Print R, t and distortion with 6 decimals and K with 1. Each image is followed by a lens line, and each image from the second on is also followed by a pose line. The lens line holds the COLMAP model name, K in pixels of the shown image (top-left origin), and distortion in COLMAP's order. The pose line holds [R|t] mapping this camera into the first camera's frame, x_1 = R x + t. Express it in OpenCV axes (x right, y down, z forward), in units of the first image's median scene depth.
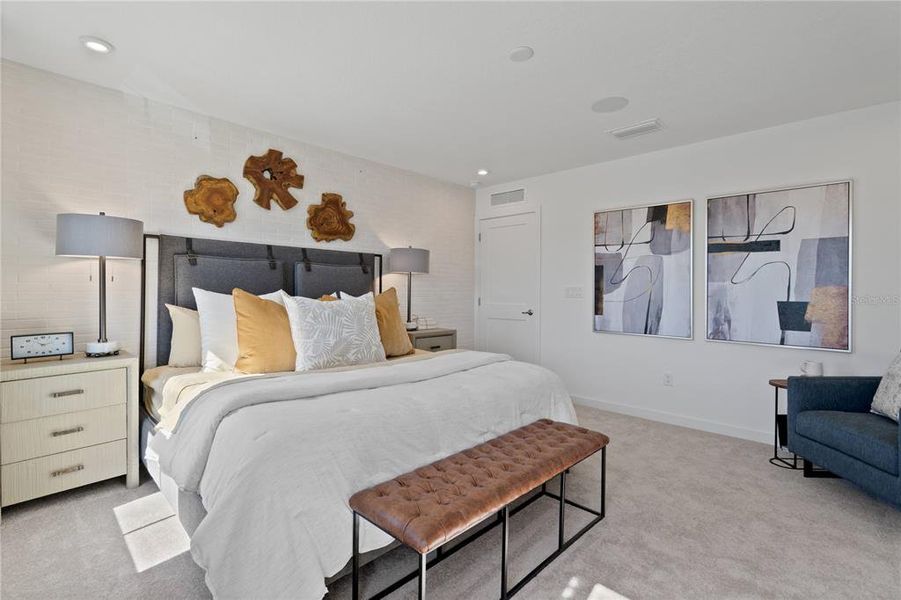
lens RADIAL K [[428.3, 0, 447.6], [0, 428.3, 290.8], [0, 0, 1]] dist [-0.001349, 0.000433]
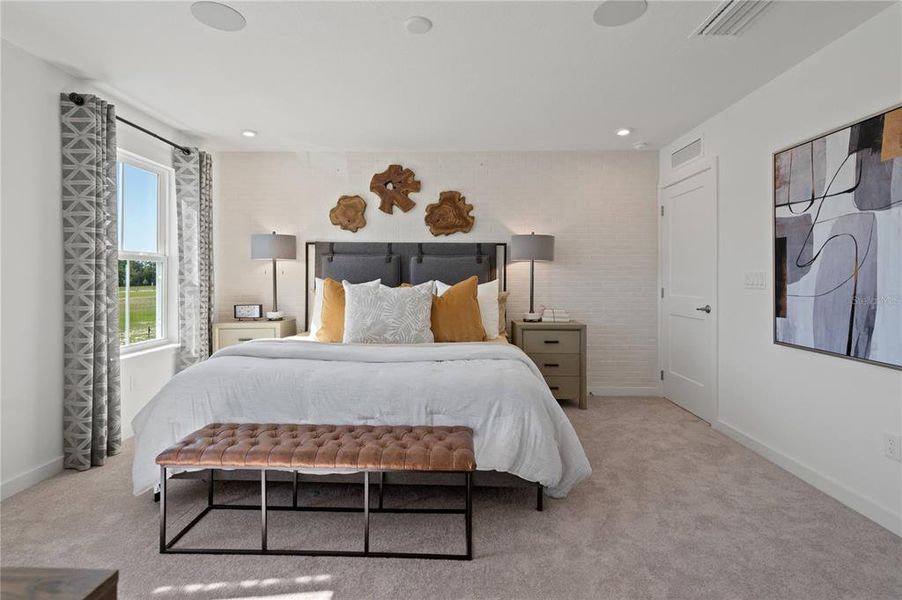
lens RADIAL K [[430.8, 0, 444.7], [0, 430.8, 277.8], [0, 0, 1]] dist [0.001087, 0.000243]
pose [[0.677935, -0.006248, -0.735095, 0.529569], [0.002486, 0.999978, -0.006206, 0.002177], [0.735117, 0.002380, 0.677936, 0.239679]]
